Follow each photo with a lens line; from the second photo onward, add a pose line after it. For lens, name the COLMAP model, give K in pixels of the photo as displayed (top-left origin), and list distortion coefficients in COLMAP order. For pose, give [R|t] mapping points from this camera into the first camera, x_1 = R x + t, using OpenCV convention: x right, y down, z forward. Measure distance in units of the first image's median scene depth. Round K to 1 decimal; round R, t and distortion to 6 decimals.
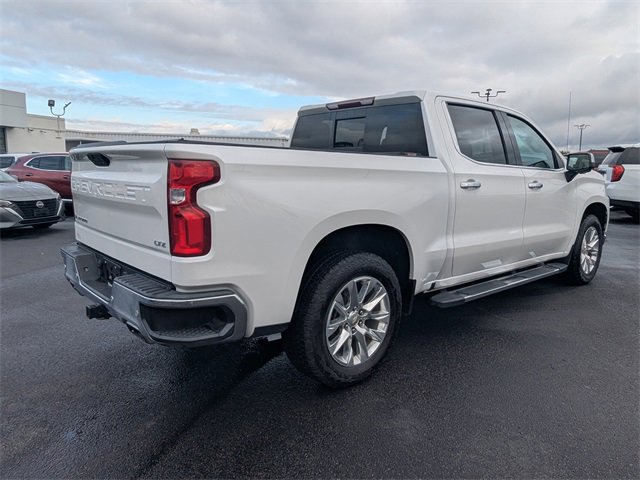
lens RADIAL K [[485.1, 0, 320.0], [0, 485.1, 240.0], [0, 0, 1]] dist [-0.001561, -0.000855]
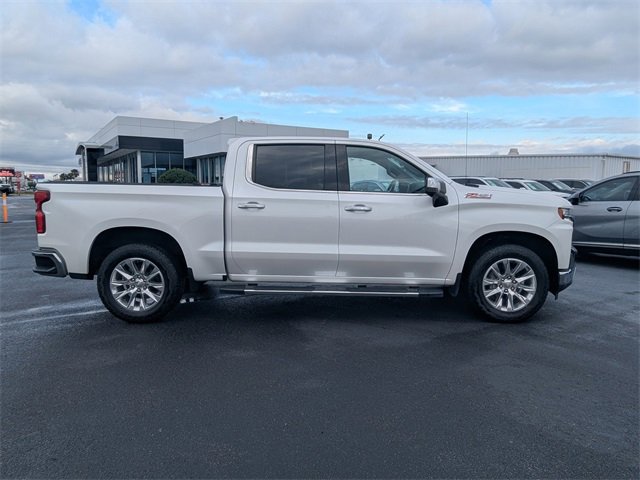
lens RADIAL K [[485.1, 0, 320.0], [0, 485.1, 240.0], [0, 0, 1]] dist [-0.001561, -0.000855]
pose [[0.729768, 0.070896, -0.680009, 1.369975], [-0.097382, 0.995247, -0.000746, -0.037806], [0.676724, 0.066765, 0.733203, 0.149166]]
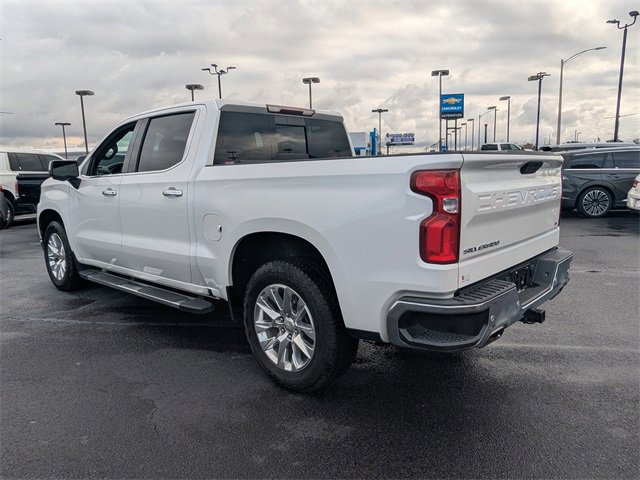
lens RADIAL K [[485.1, 0, 320.0], [0, 485.1, 240.0], [0, 0, 1]] dist [-0.001561, -0.000855]
pose [[0.074800, 0.135339, -0.987972, 1.645572], [-0.138345, 0.982575, 0.124126, -0.223779], [0.987555, 0.127396, 0.092221, 1.491486]]
